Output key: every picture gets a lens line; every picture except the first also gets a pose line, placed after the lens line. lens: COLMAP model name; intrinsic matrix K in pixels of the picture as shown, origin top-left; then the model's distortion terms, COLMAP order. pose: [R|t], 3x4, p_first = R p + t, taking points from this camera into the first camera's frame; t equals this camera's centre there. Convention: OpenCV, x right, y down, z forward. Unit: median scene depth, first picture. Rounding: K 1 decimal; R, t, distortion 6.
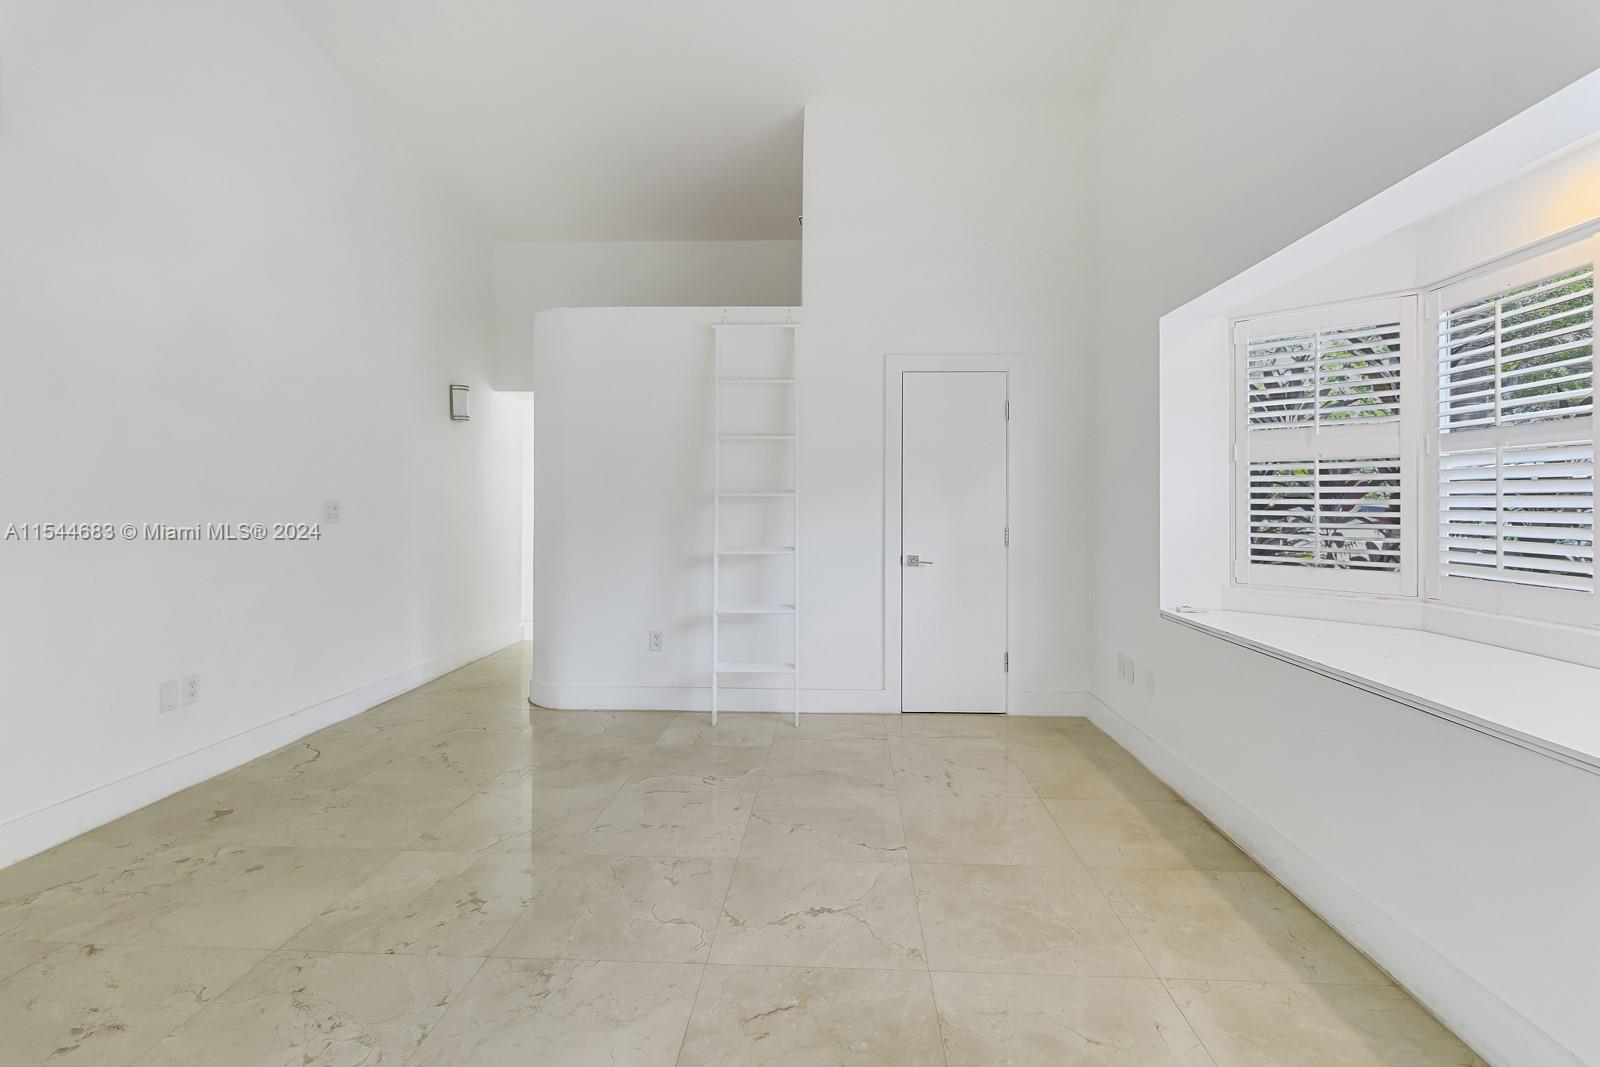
lens RADIAL K [[749.3, 0, 810.8], [0, 749.3, 504.8], [0, 0, 1]] dist [0.004249, 0.001680]
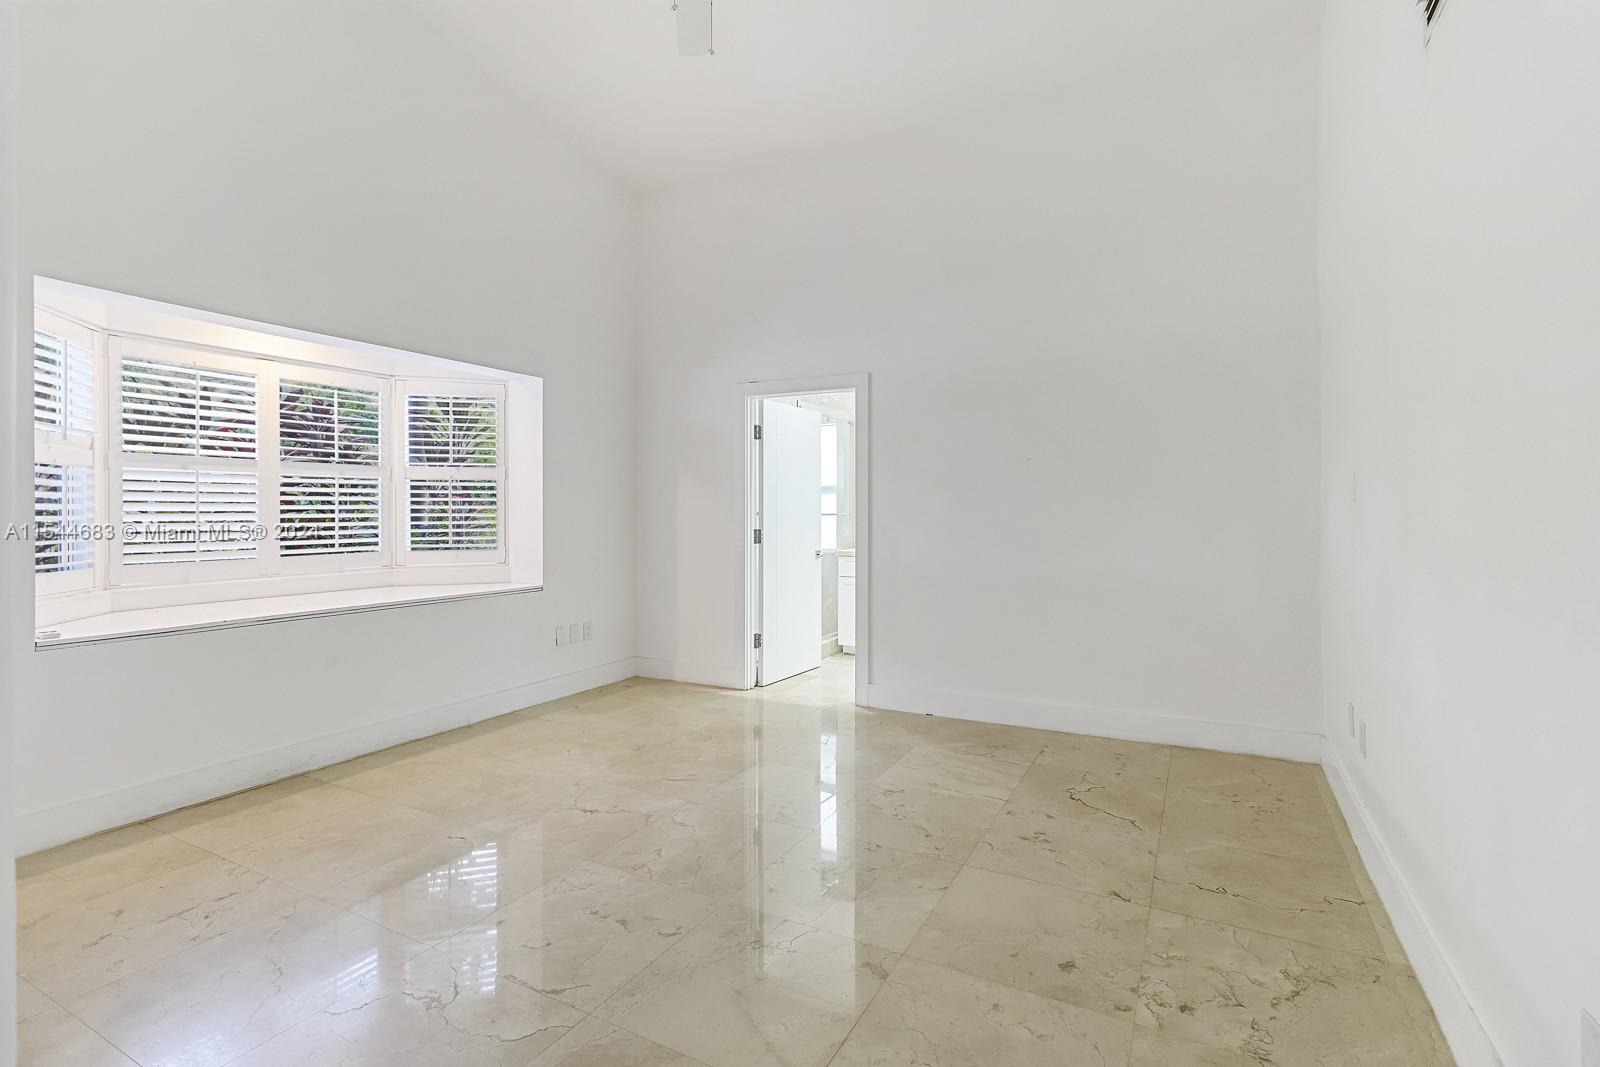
lens RADIAL K [[749.3, 0, 810.8], [0, 749.3, 504.8], [0, 0, 1]] dist [0.004249, 0.001680]
pose [[-0.903773, -0.002442, 0.428006, -0.882123], [-0.002867, 0.999996, -0.000347, -0.011896], [-0.428003, -0.001541, -0.903776, 1.954777]]
